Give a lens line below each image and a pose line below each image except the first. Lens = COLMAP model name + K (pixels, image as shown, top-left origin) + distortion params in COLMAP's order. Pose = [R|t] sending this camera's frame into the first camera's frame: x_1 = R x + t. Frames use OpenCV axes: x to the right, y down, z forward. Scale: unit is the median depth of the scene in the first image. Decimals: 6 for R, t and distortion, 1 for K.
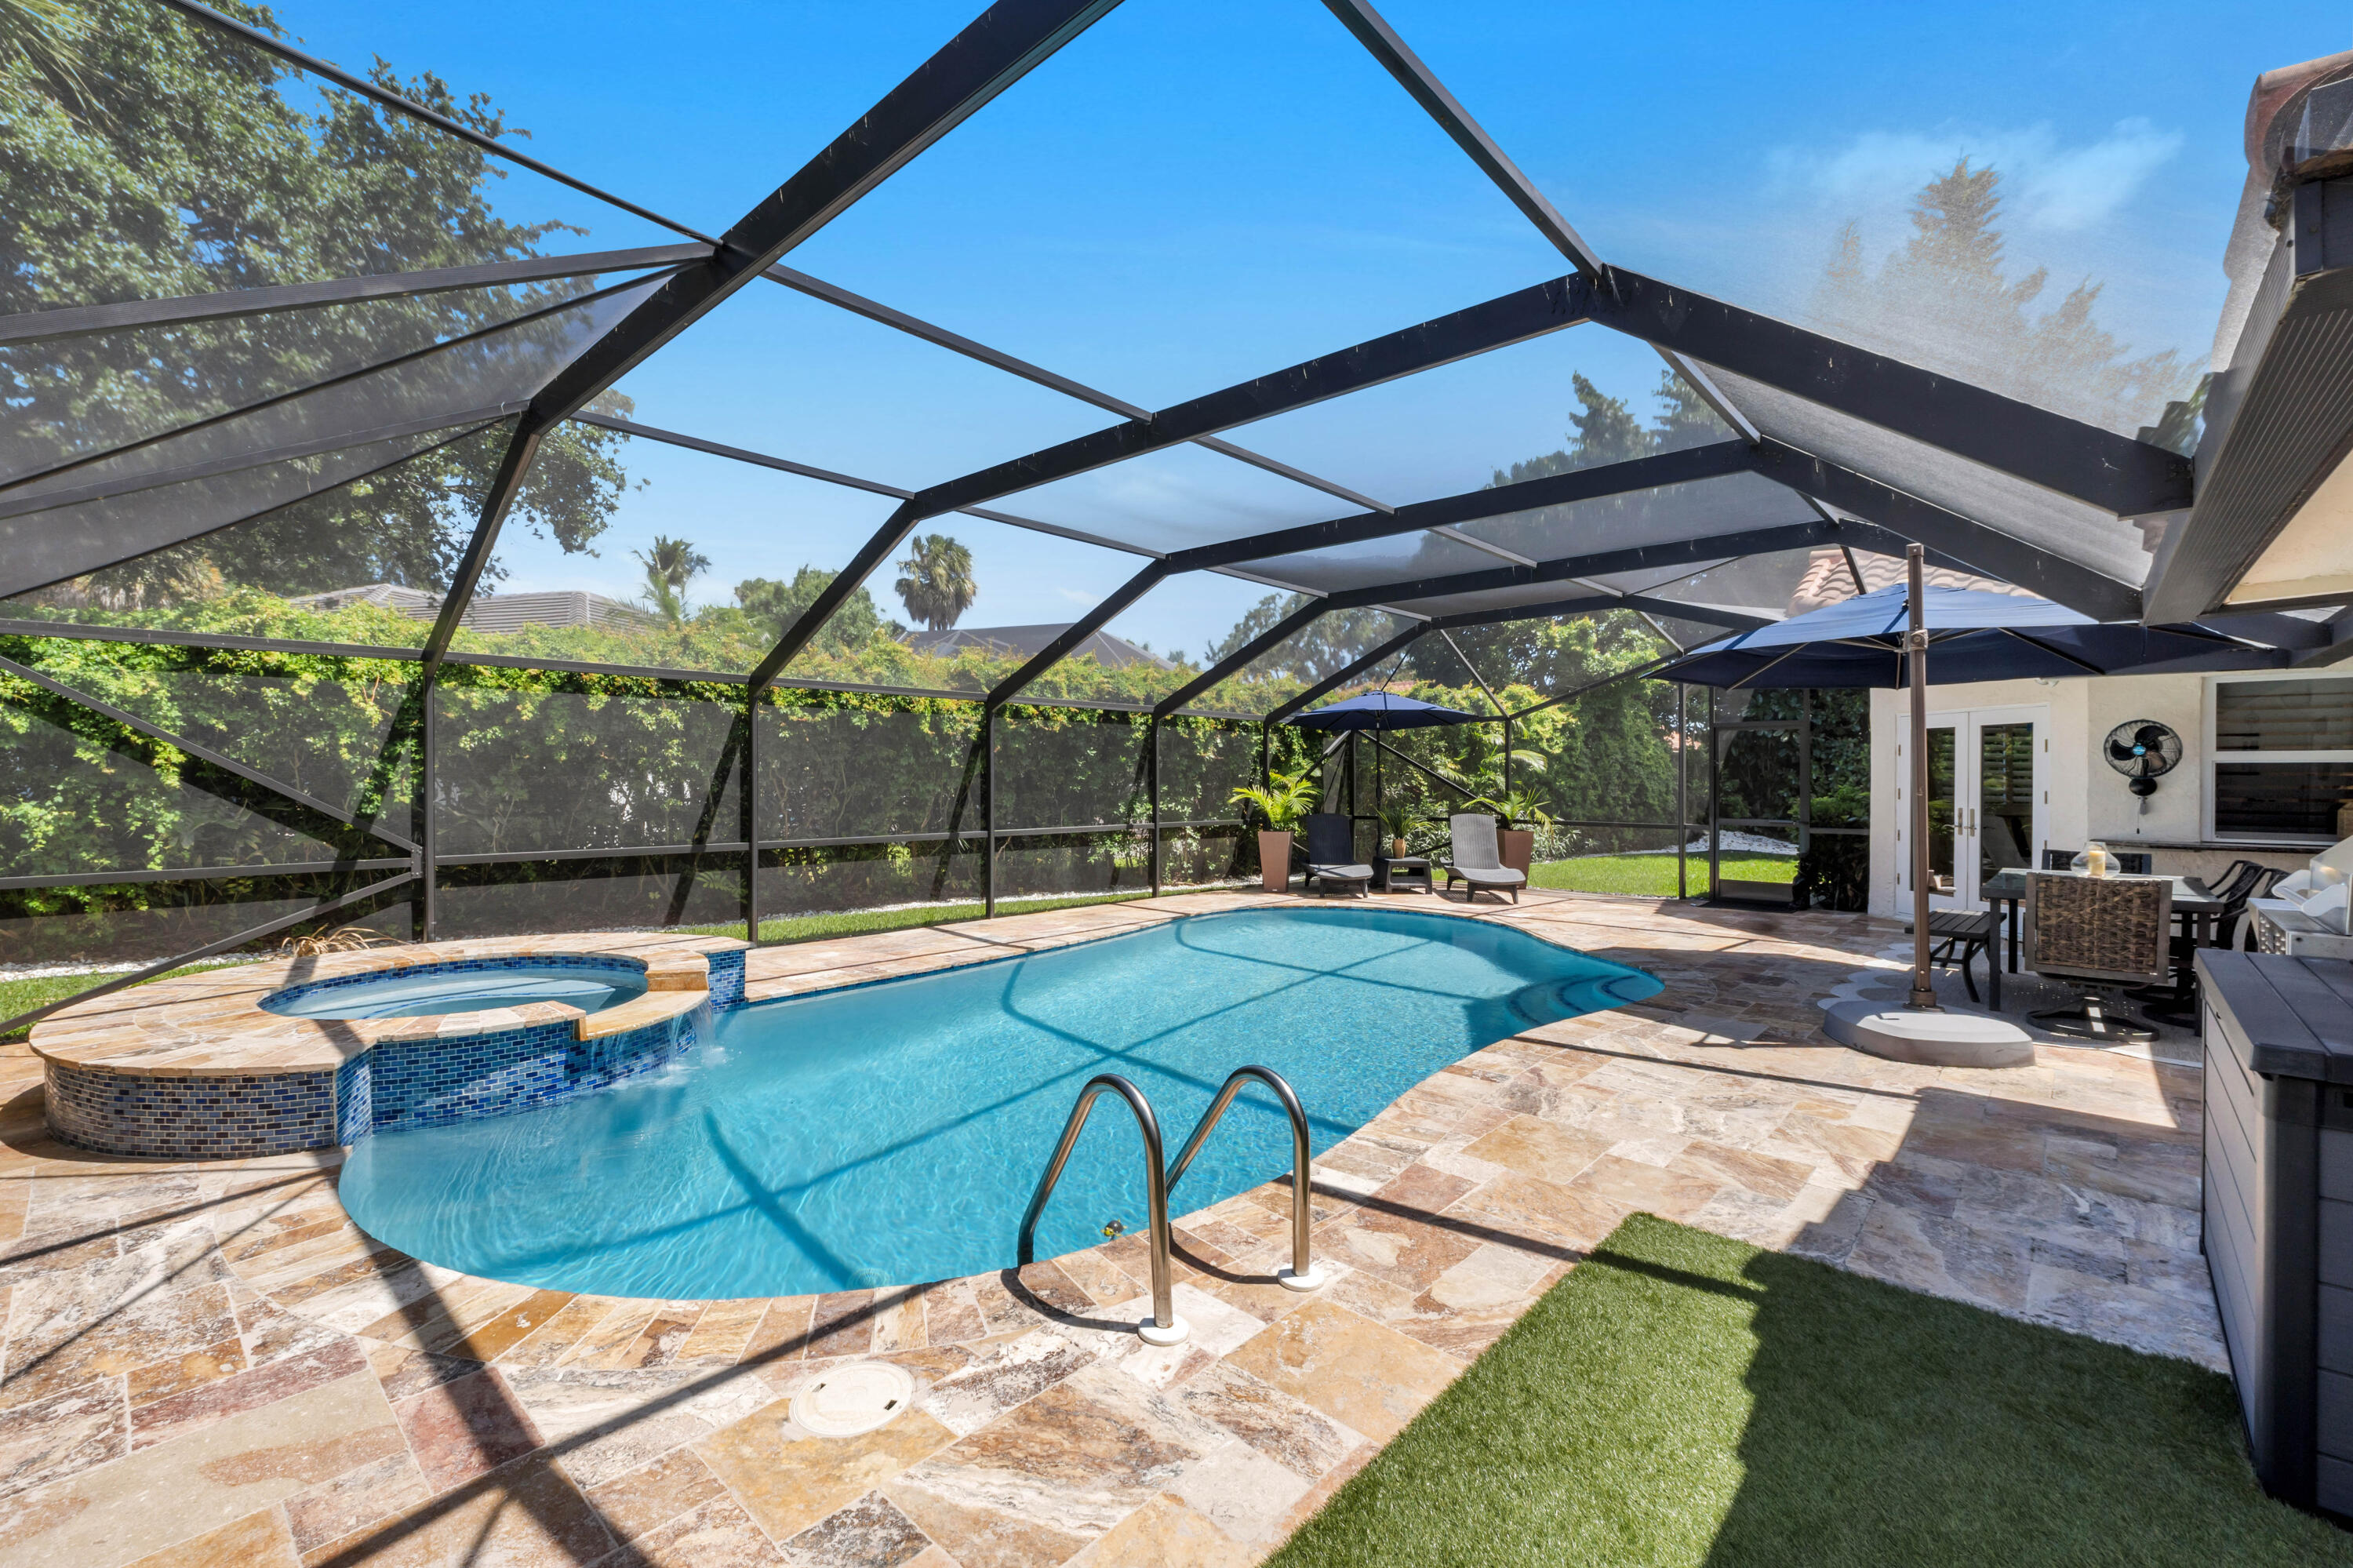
lens RADIAL K [[995.9, 0, 1152.7], [0, 995.9, 780.4], [0, 0, 1]] dist [-0.008269, -0.000087]
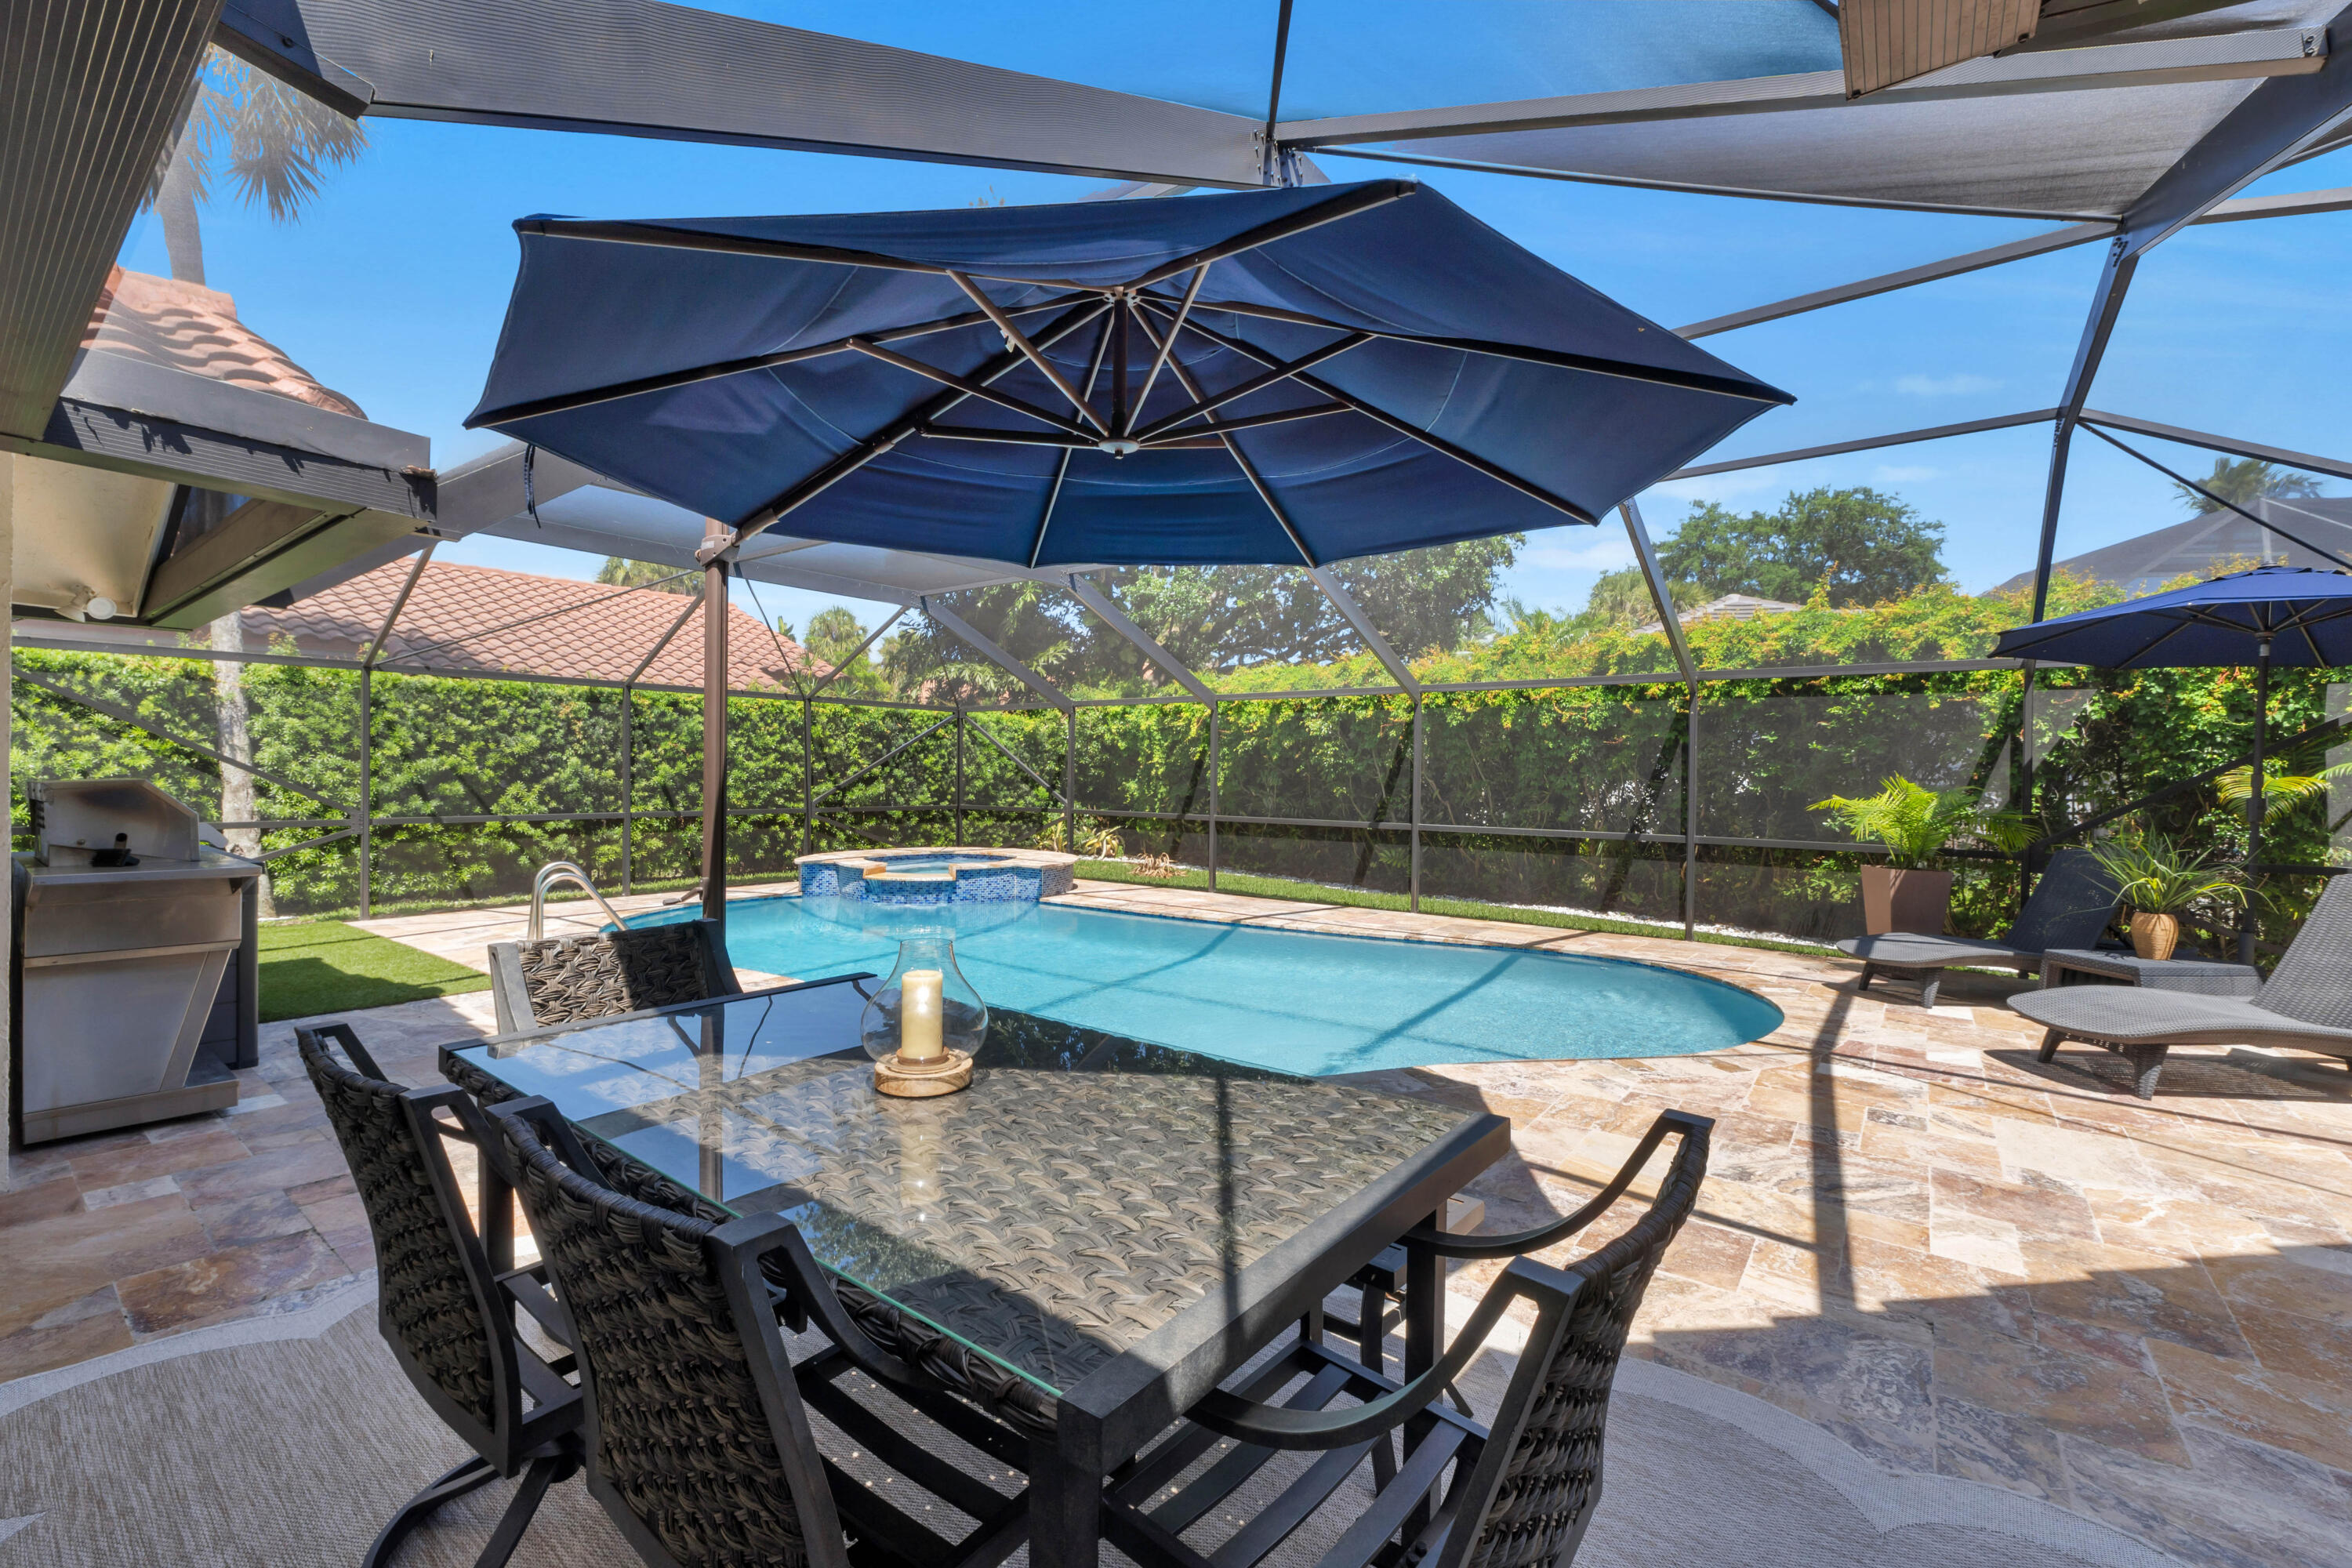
lens RADIAL K [[995.5, 0, 1152.2], [0, 995.5, 780.4], [0, 0, 1]] dist [-0.008269, -0.000087]
pose [[0.092749, 0.004675, -0.995679, 1.006327], [-0.015065, 0.999881, 0.003291, 0.009415], [0.995576, 0.014695, 0.092808, 0.825702]]
